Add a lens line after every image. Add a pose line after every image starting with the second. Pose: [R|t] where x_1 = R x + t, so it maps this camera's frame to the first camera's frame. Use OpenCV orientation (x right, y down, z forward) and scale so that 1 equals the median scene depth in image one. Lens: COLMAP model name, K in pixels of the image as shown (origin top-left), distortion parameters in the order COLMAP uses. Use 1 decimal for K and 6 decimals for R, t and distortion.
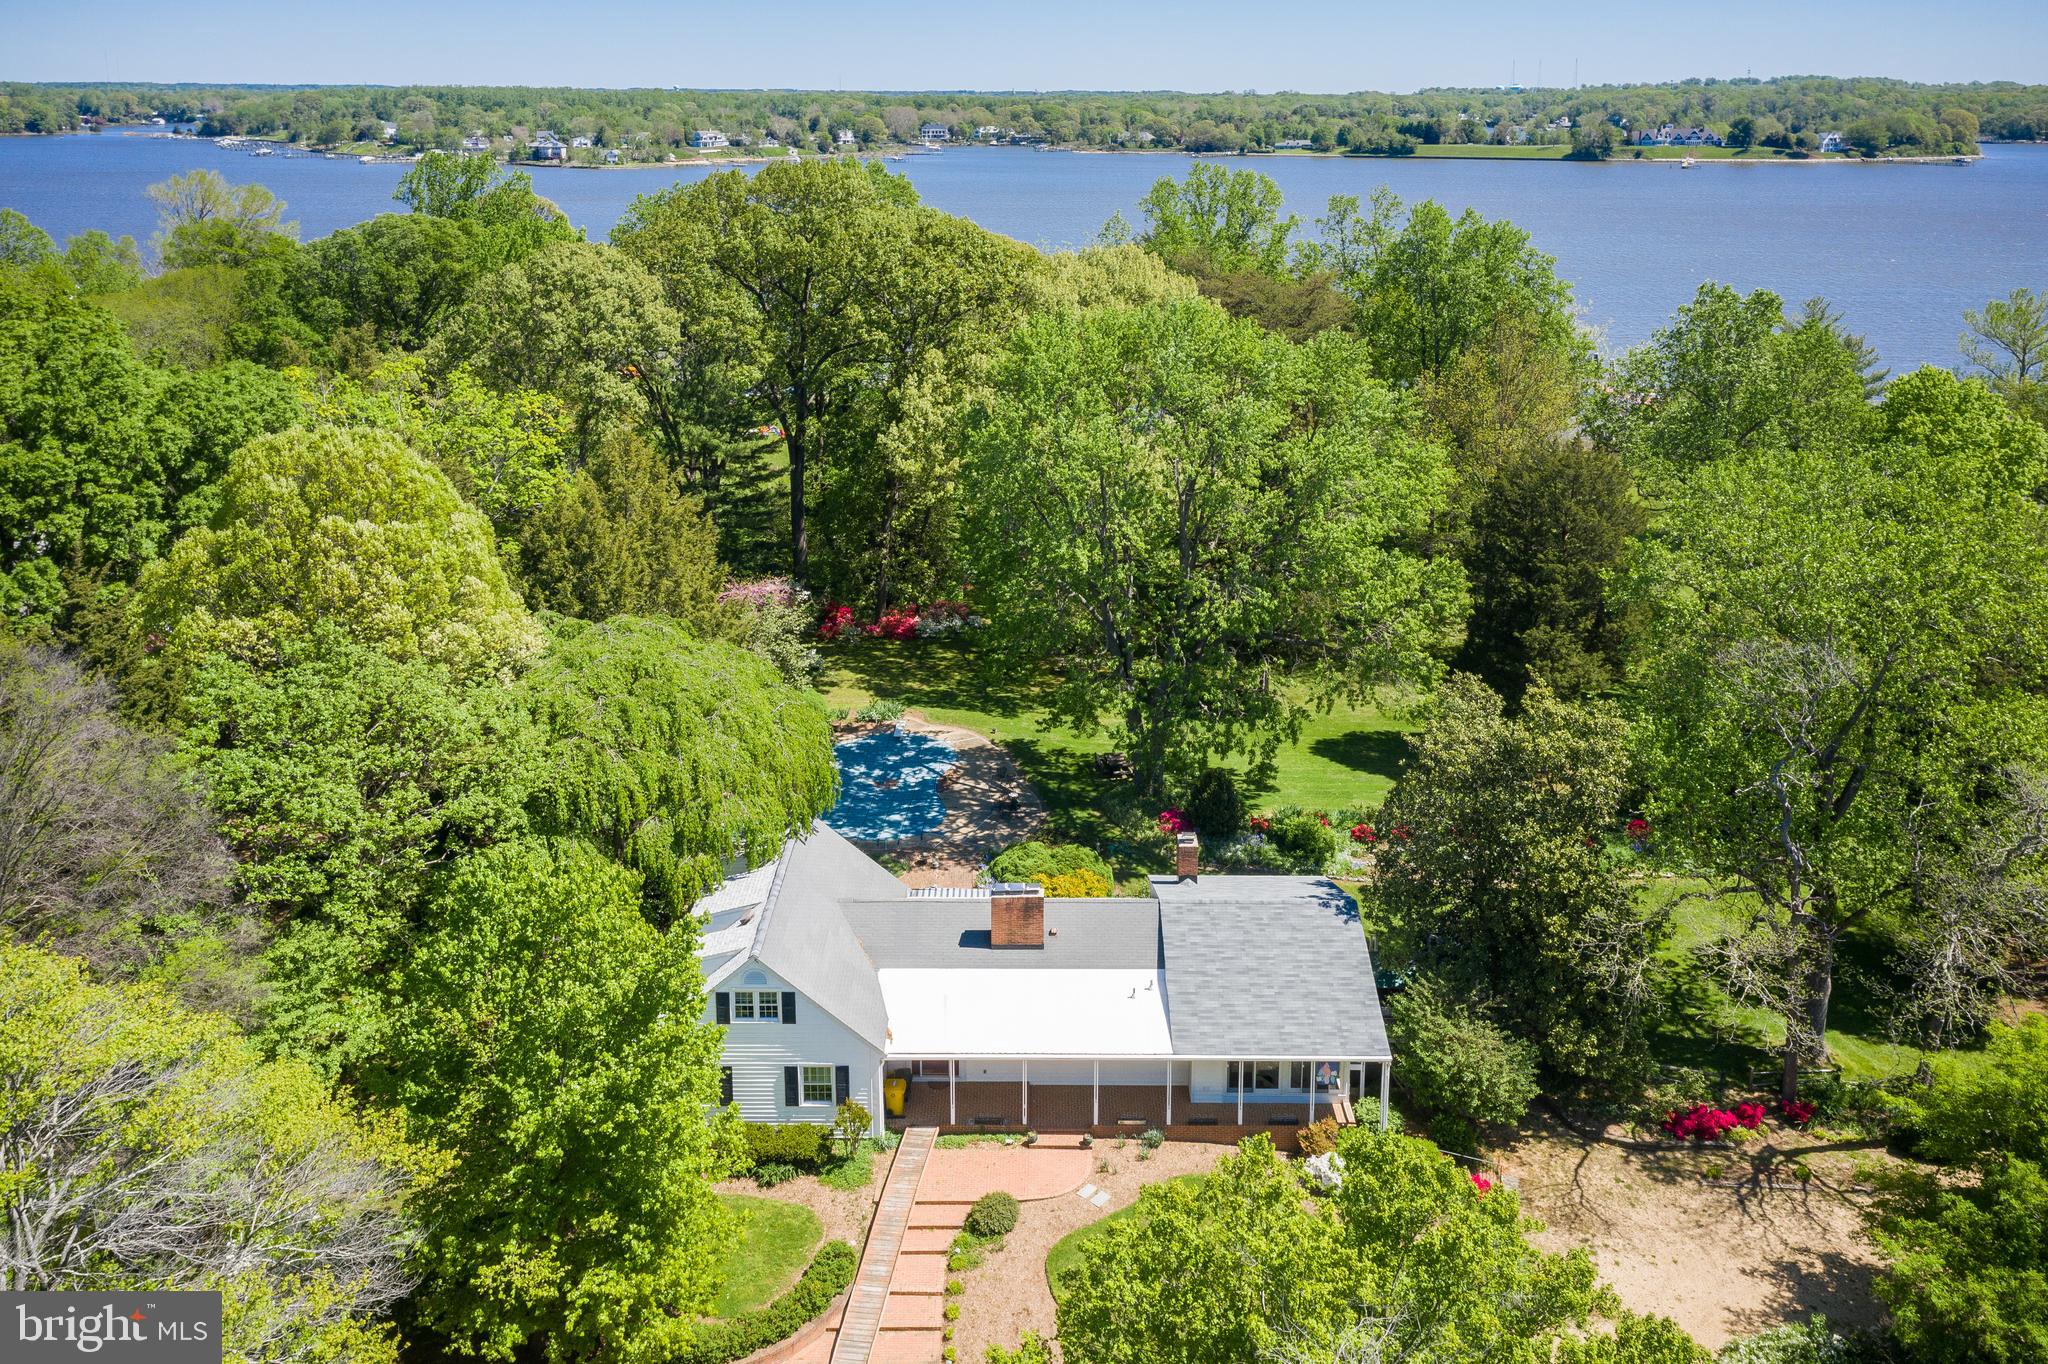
lens RADIAL K [[1622.5, 0, 999.5], [0, 1622.5, 590.5], [0, 0, 1]] dist [0.009484, 0.018860]
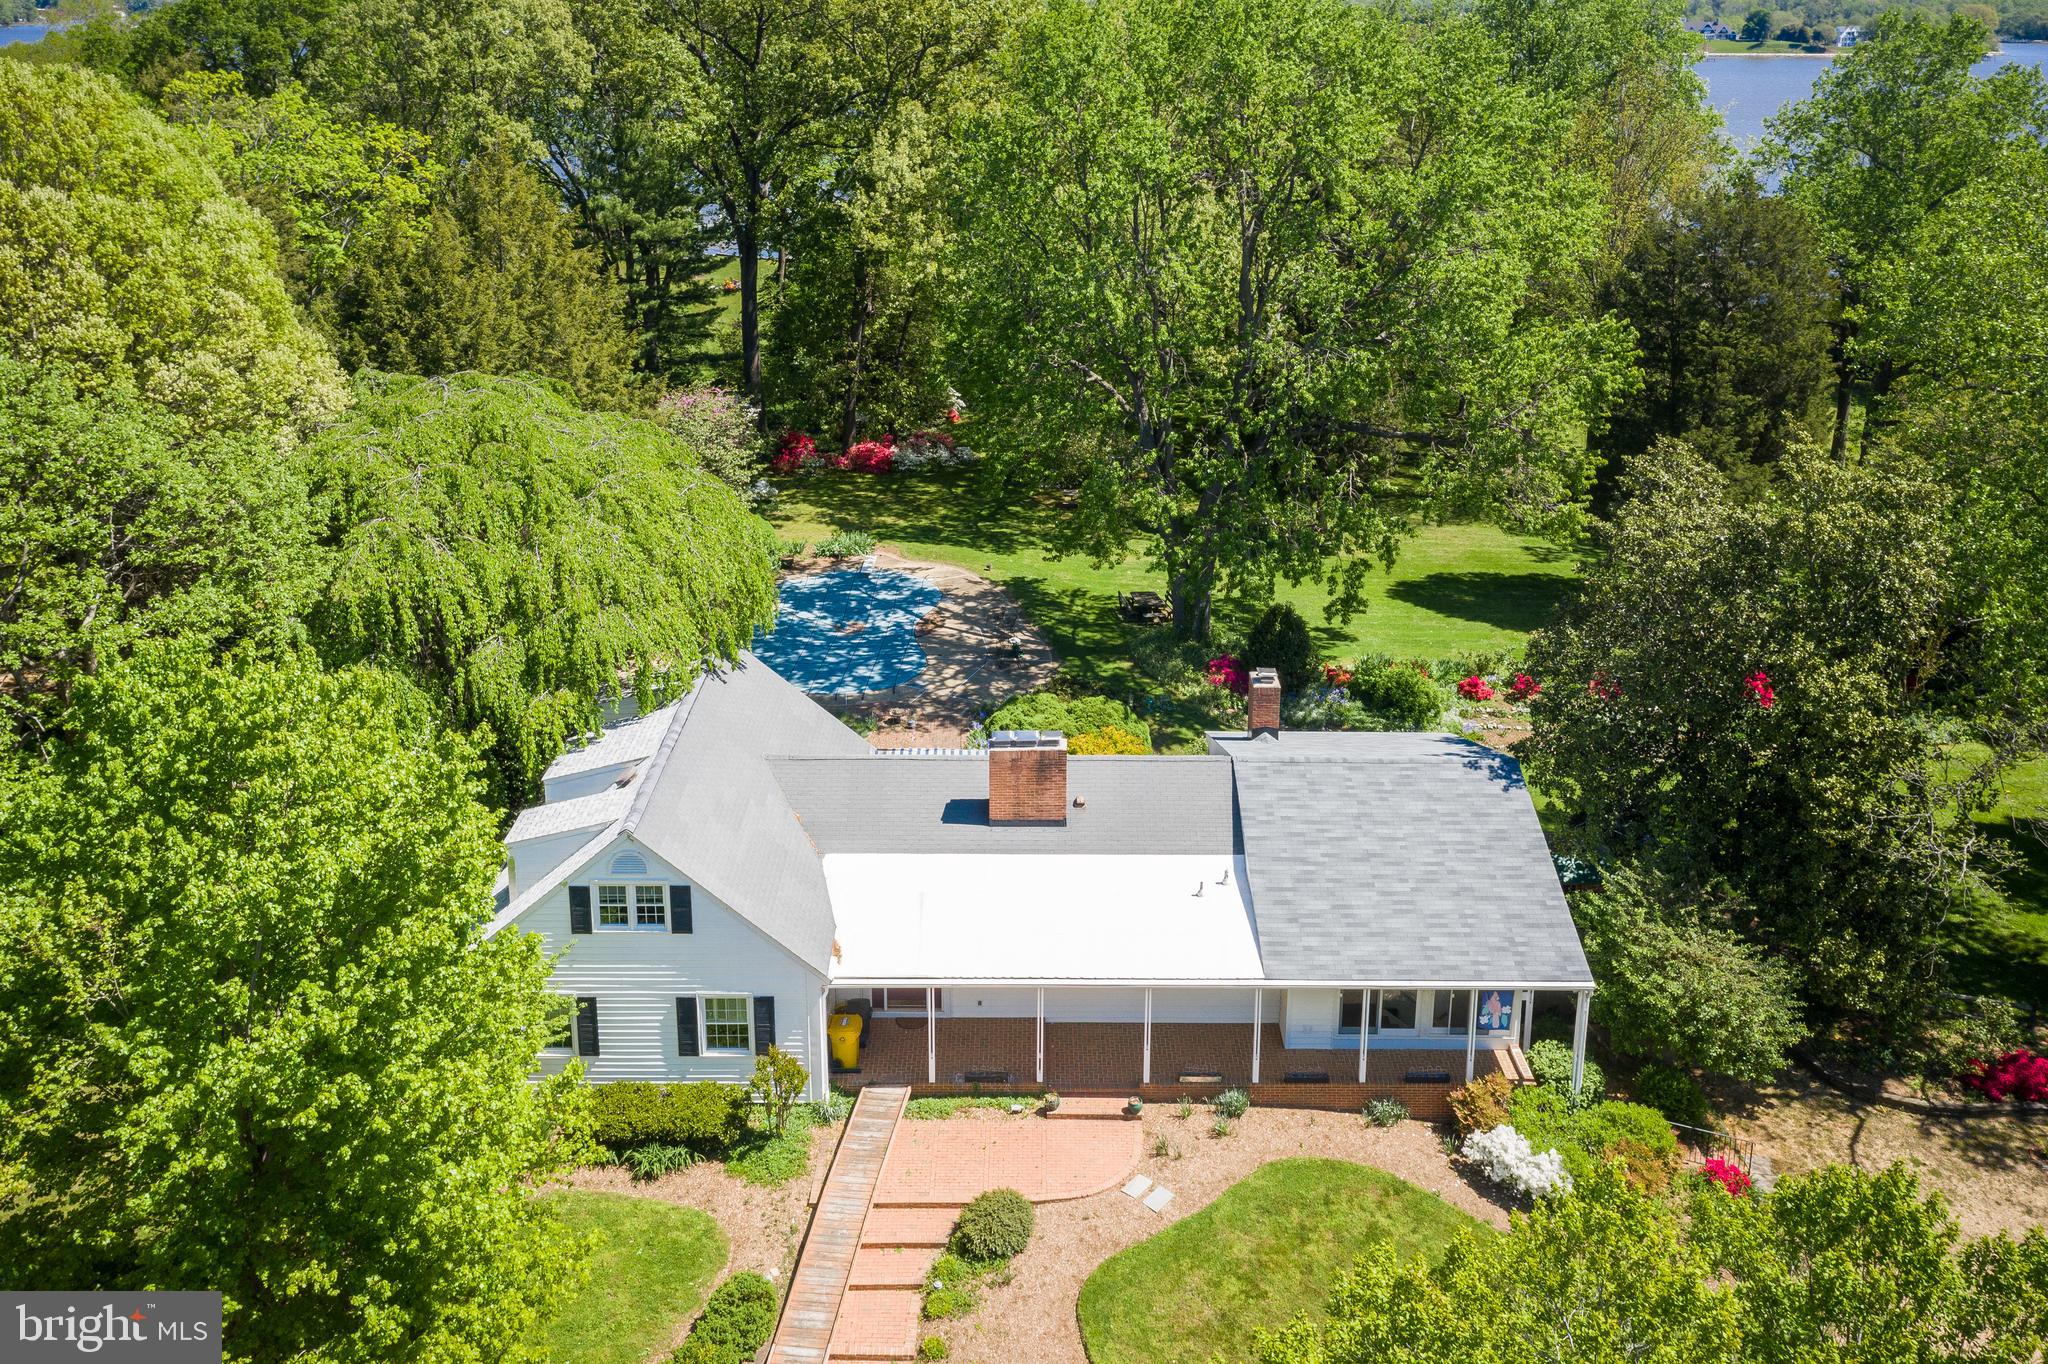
lens RADIAL K [[1622.5, 0, 999.7], [0, 1622.5, 603.2], [0, 0, 1]] dist [0.009484, 0.018860]
pose [[0.999967, 0.001786, 0.007924, -0.006602], [-0.002247, 0.998282, 0.058551, 0.092488], [-0.007806, -0.058567, 0.998253, 0.343385]]
